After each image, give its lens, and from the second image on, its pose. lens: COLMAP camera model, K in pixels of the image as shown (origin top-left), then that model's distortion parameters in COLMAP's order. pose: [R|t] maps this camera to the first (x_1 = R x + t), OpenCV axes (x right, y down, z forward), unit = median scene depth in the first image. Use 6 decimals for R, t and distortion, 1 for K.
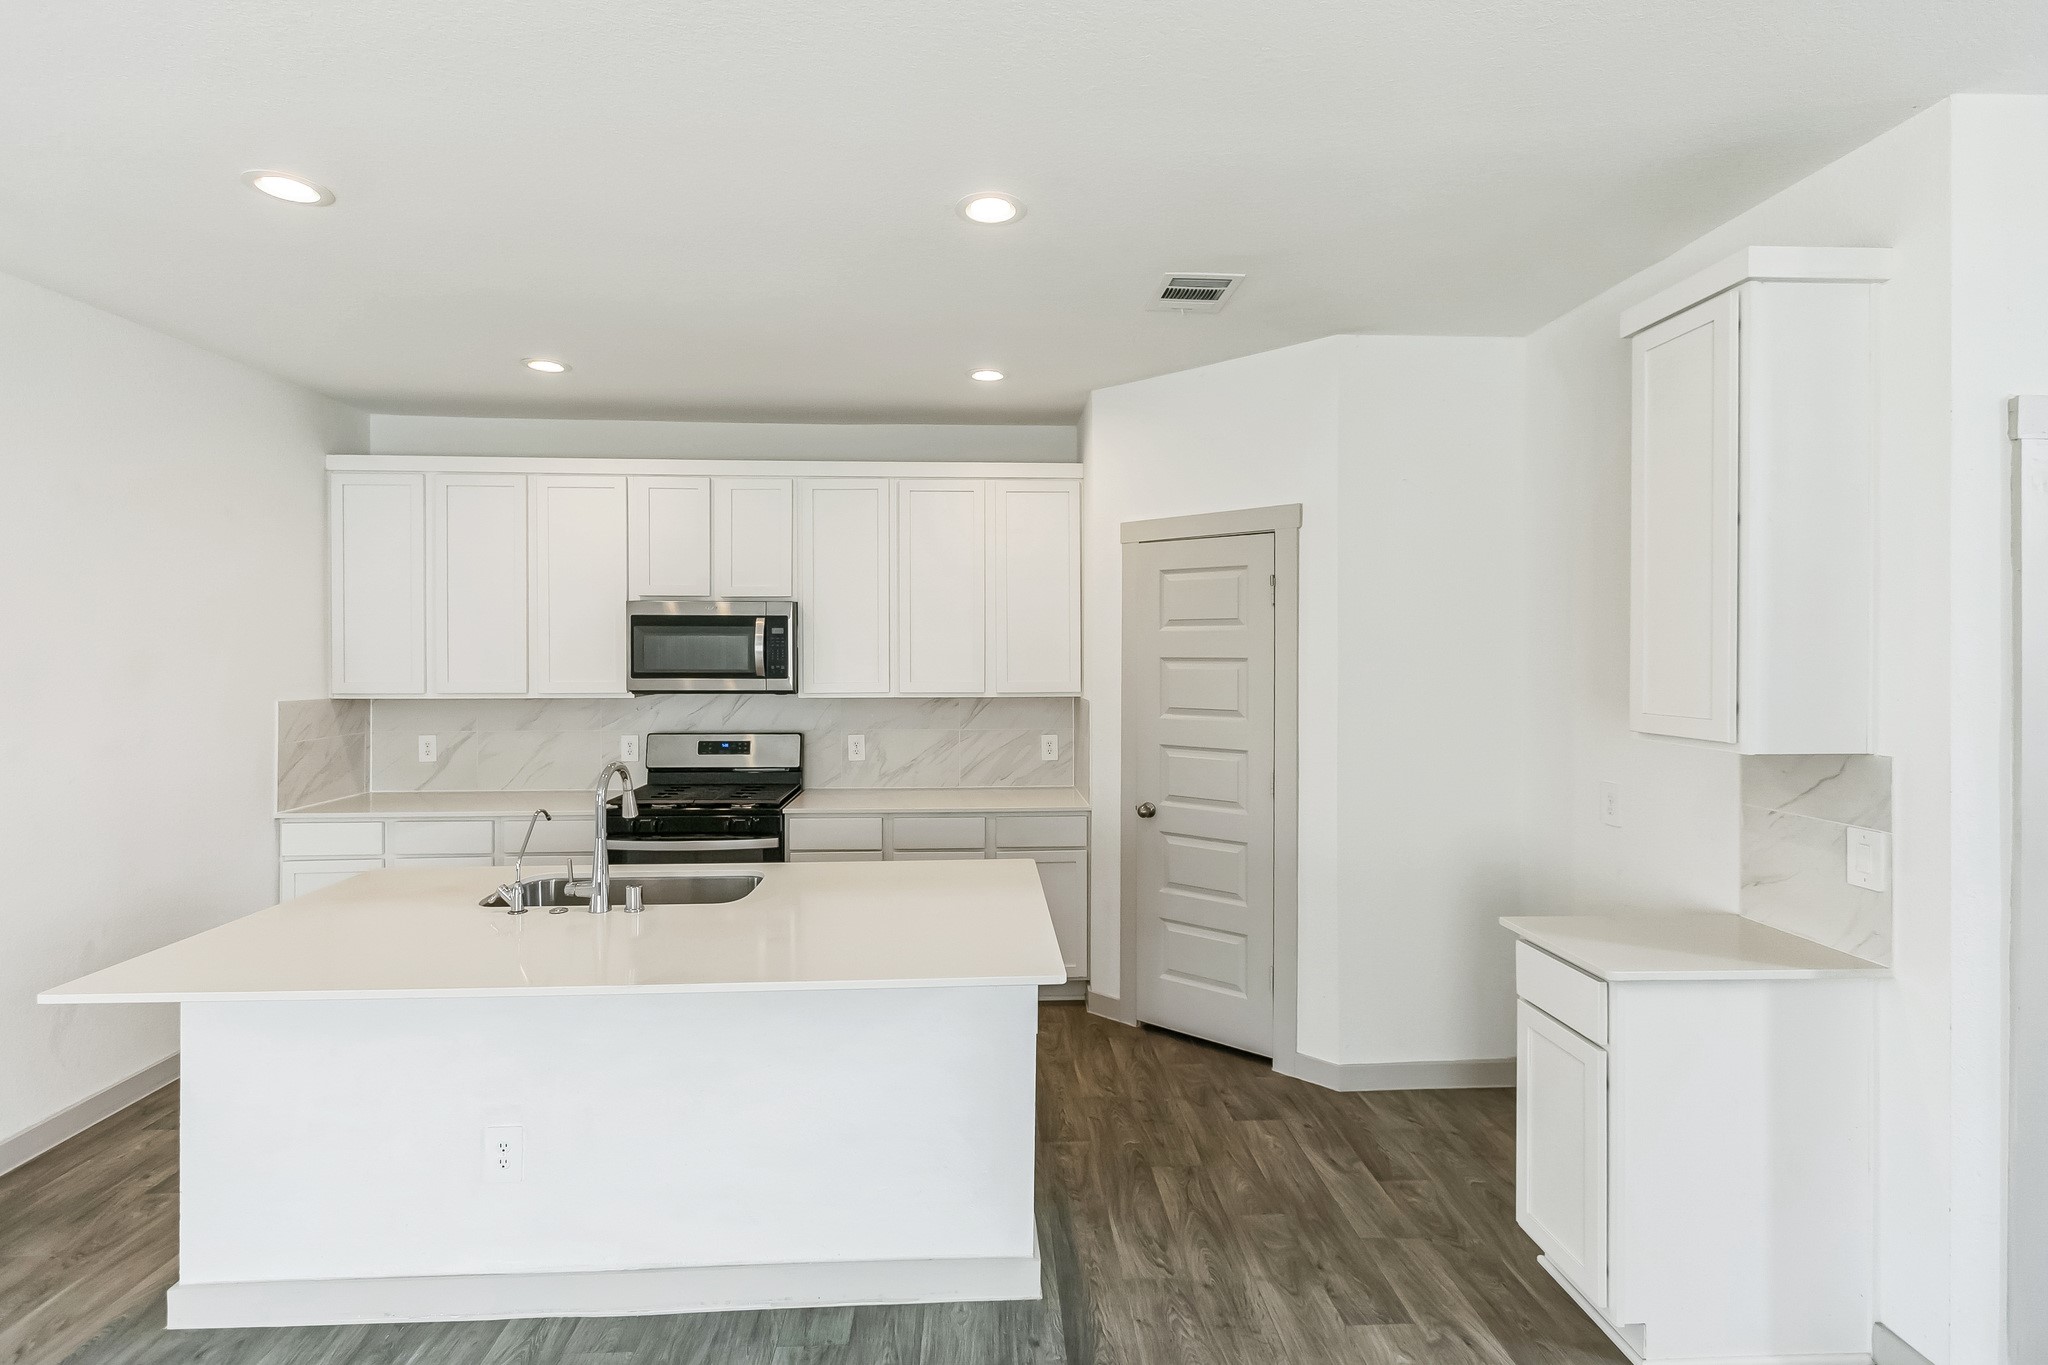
lens RADIAL K [[957.9, 0, 1024.8], [0, 957.9, 654.9], [0, 0, 1]] dist [-0.000876, 0.000185]
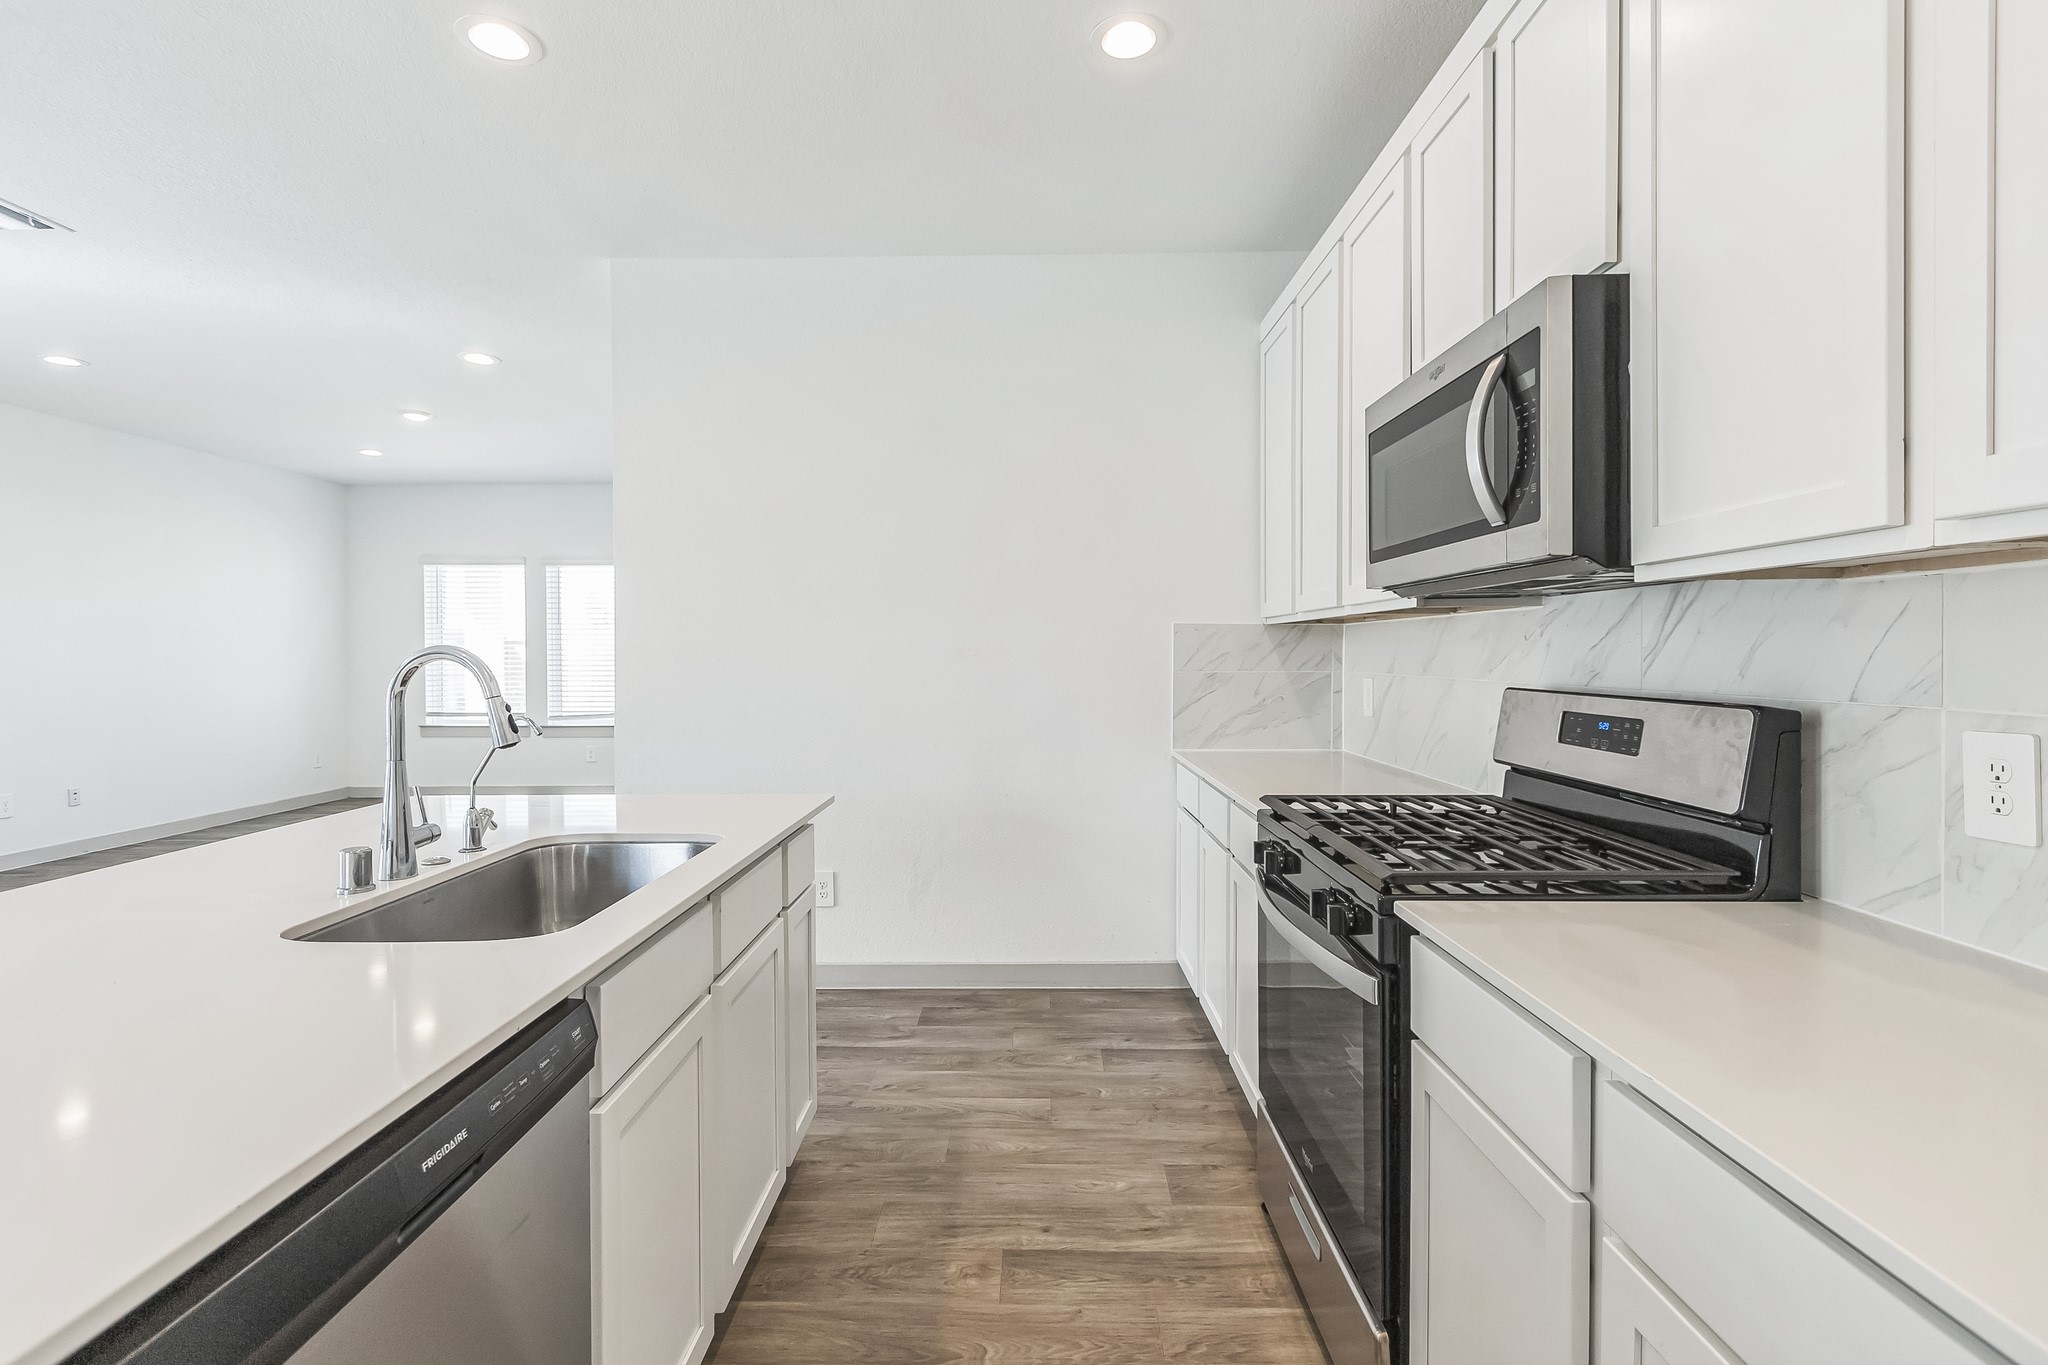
lens RADIAL K [[932.5, 0, 1025.6], [0, 932.5, 655.5], [0, 0, 1]] dist [0.000939, -0.000956]
pose [[-0.064292, 0.002196, -0.997929, 0.081095], [-0.007769, 0.999966, 0.002701, 0.071543], [0.997901, 0.007926, -0.064272, 0.846183]]
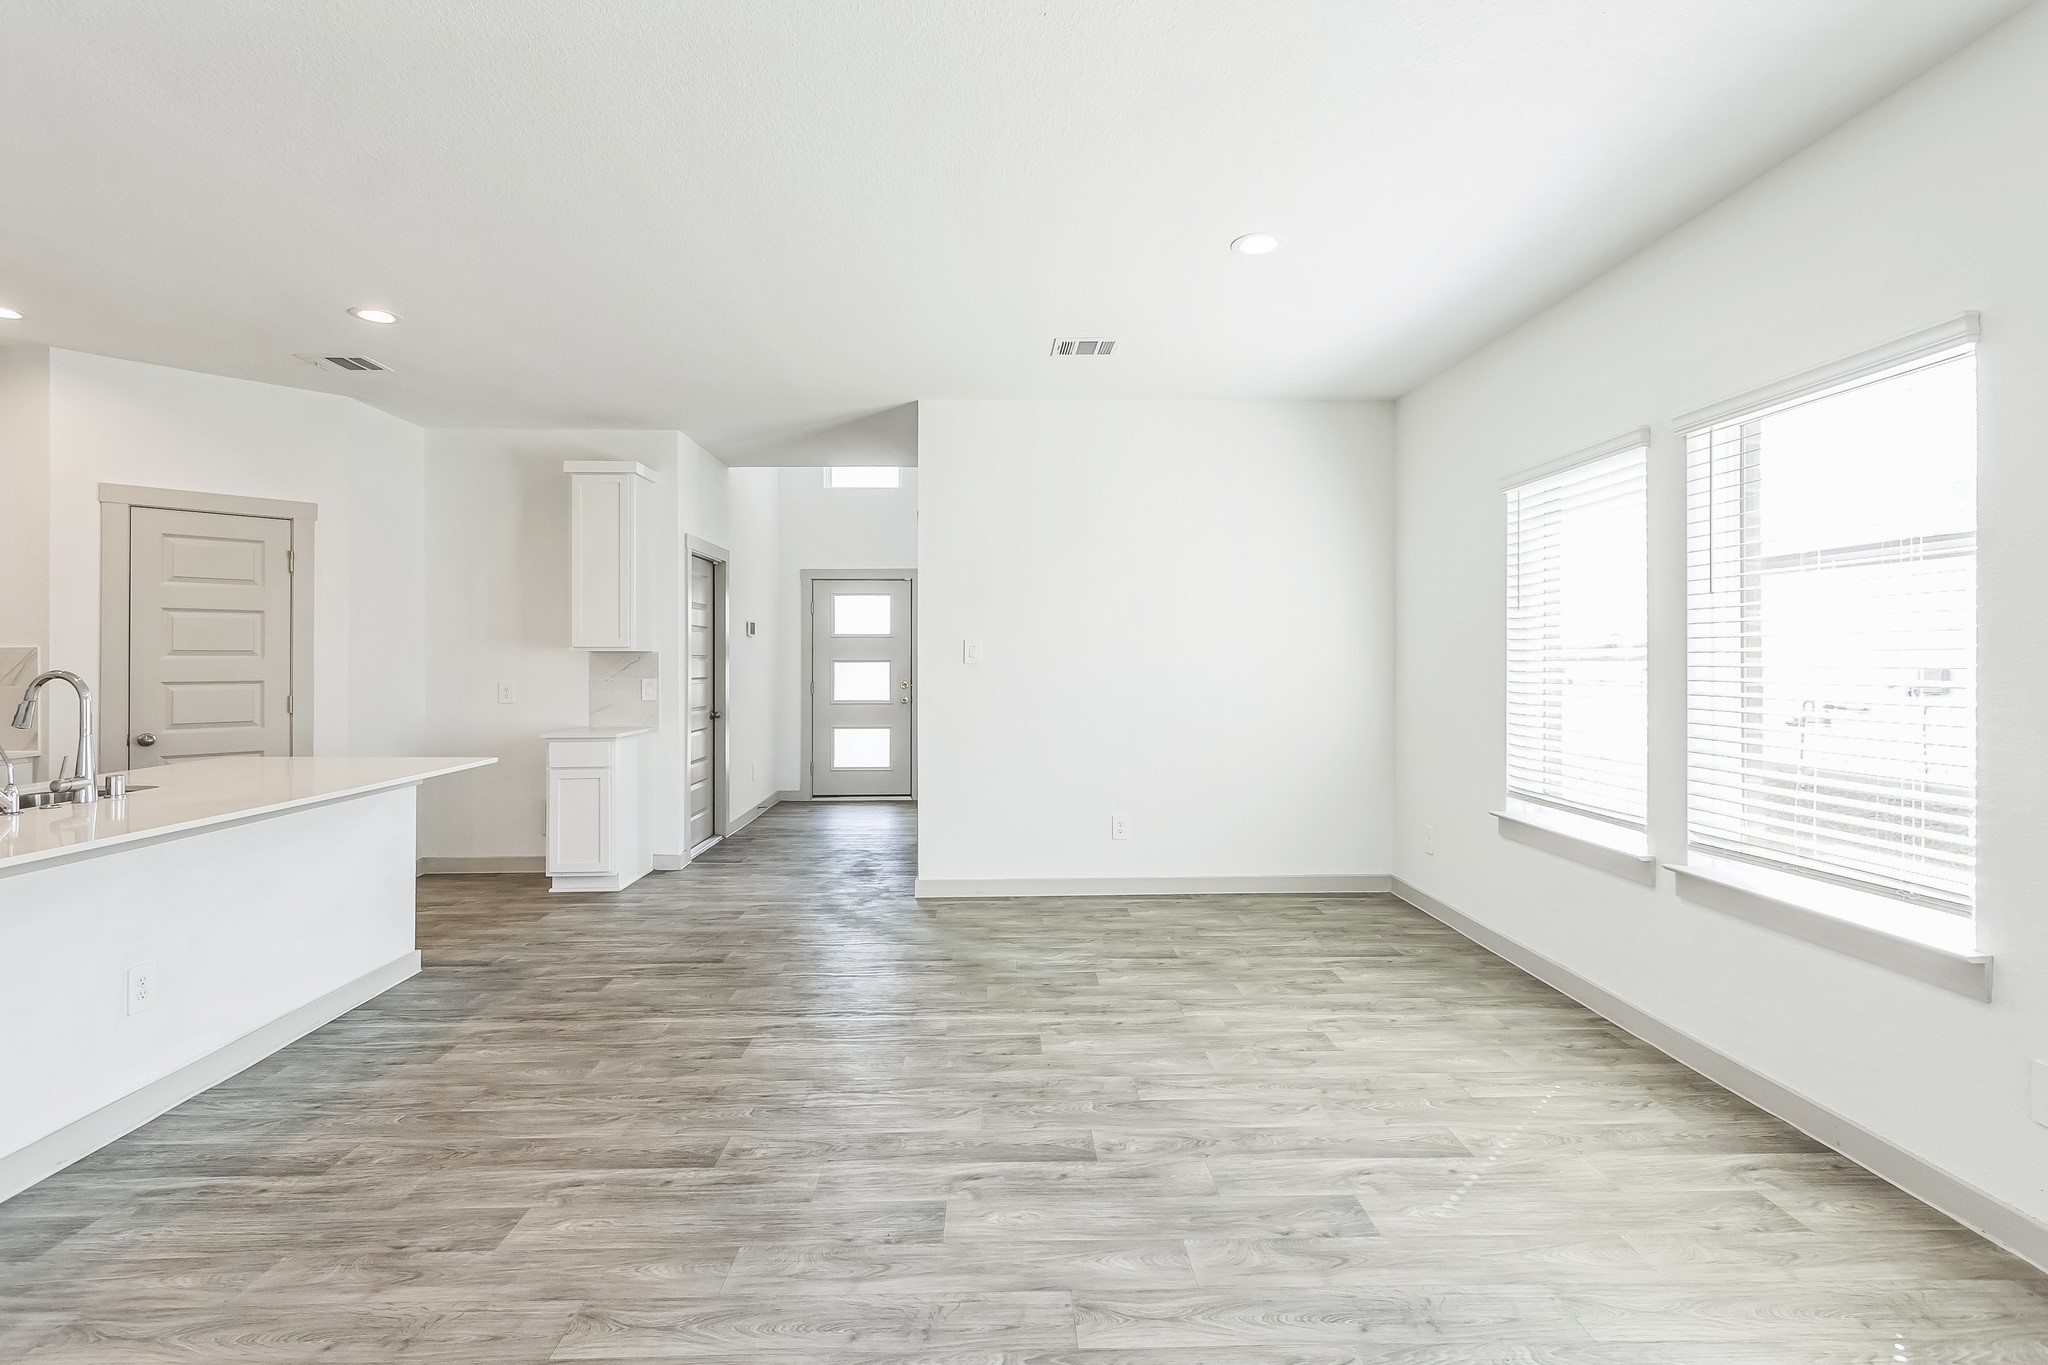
lens RADIAL K [[932.5, 0, 1025.6], [0, 932.5, 655.5], [0, 0, 1]] dist [0.000939, -0.000956]
pose [[0.011954, 0.001810, 0.999927, -0.881186], [0.005335, 0.999984, -0.001874, 0.061738], [-0.999914, 0.005357, 0.011944, -0.057716]]
